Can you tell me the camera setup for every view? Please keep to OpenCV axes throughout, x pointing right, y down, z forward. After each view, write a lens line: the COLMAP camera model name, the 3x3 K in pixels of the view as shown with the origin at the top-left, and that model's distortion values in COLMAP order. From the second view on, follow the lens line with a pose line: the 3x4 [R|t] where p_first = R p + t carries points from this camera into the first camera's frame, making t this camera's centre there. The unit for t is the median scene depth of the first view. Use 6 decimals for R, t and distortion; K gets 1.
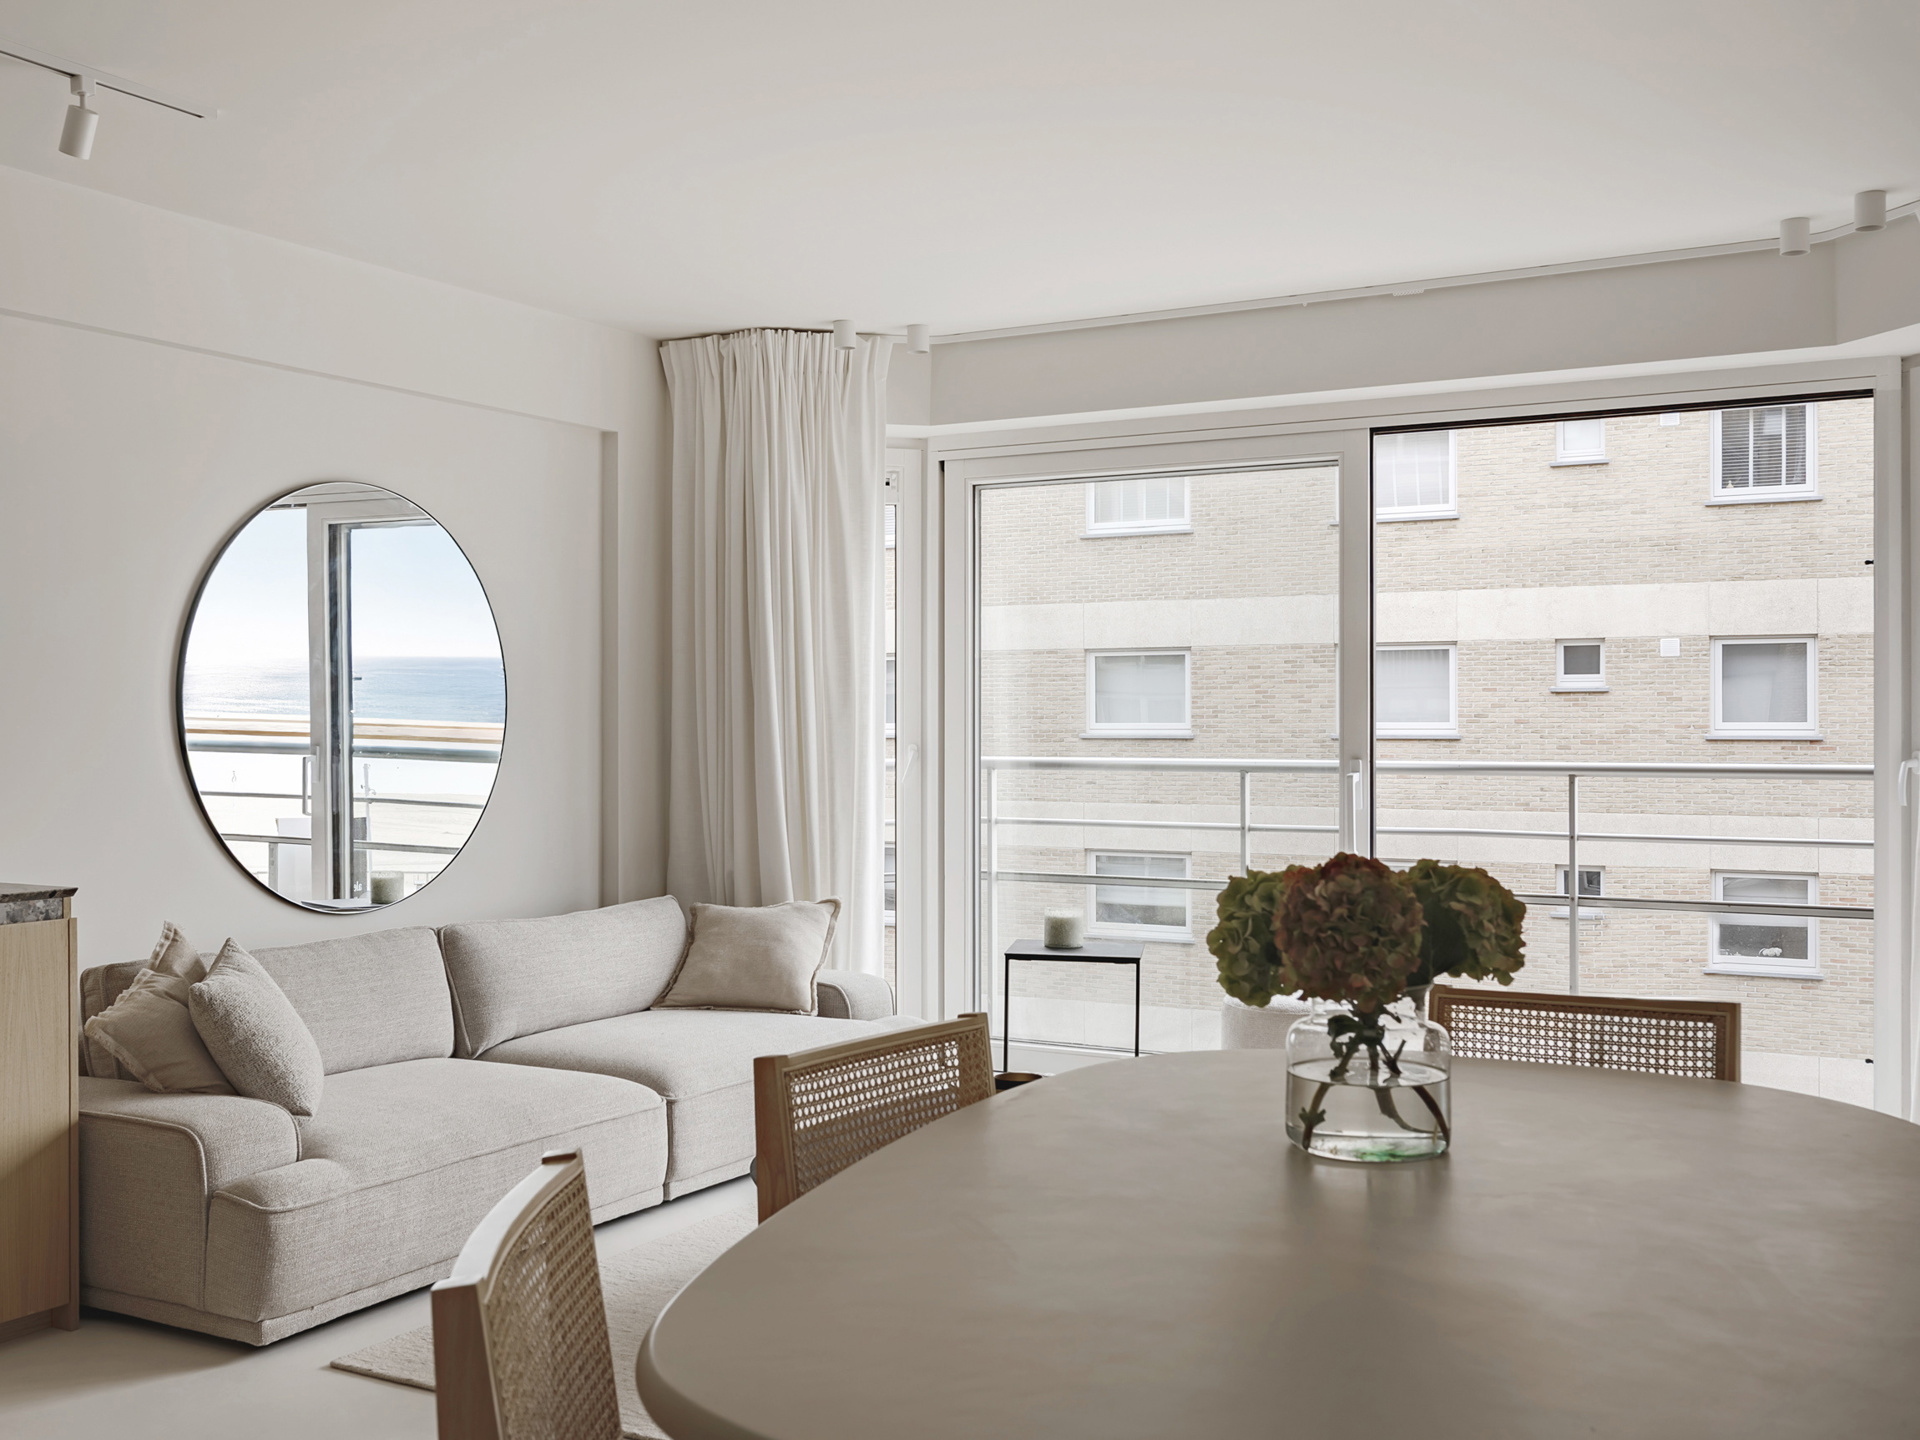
lens RADIAL K [[1898.2, 0, 960.7], [0, 1898.2, 726.7], [0, 0, 1]] dist [-0.016289, 0.000000]
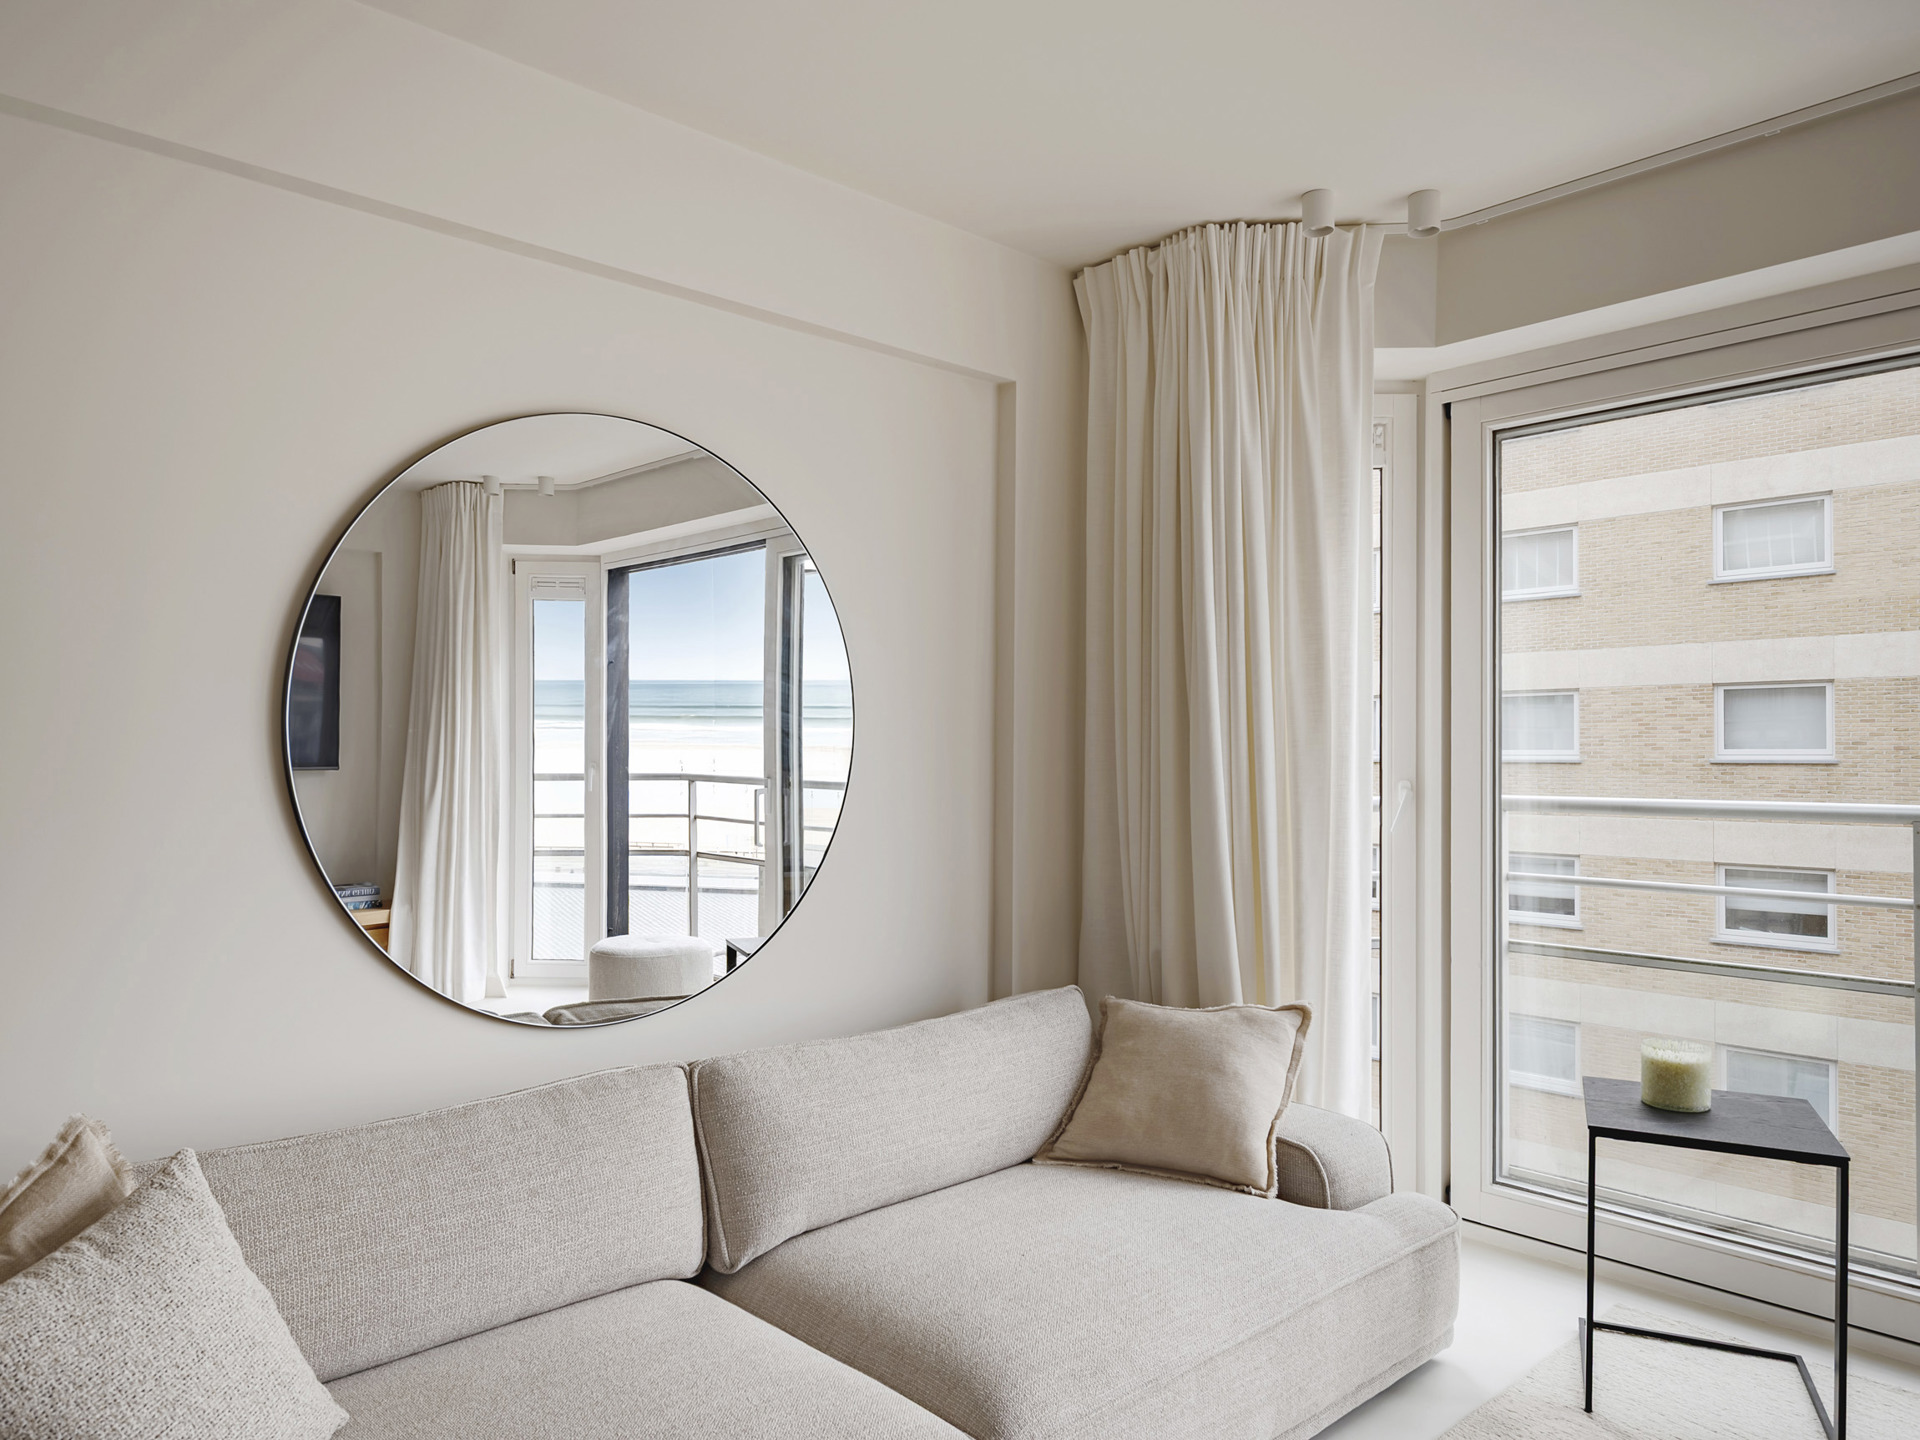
lens RADIAL K [[1305.2, 0, 955.9], [0, 1305.2, 769.4], [0, 0, 1]] dist [-0.003675, -0.000530]
pose [[0.952411, 0.004683, -0.304780, -0.039829], [-0.000633, 0.999910, 0.013387, -0.002309], [0.304815, -0.012558, 0.952329, 0.480650]]
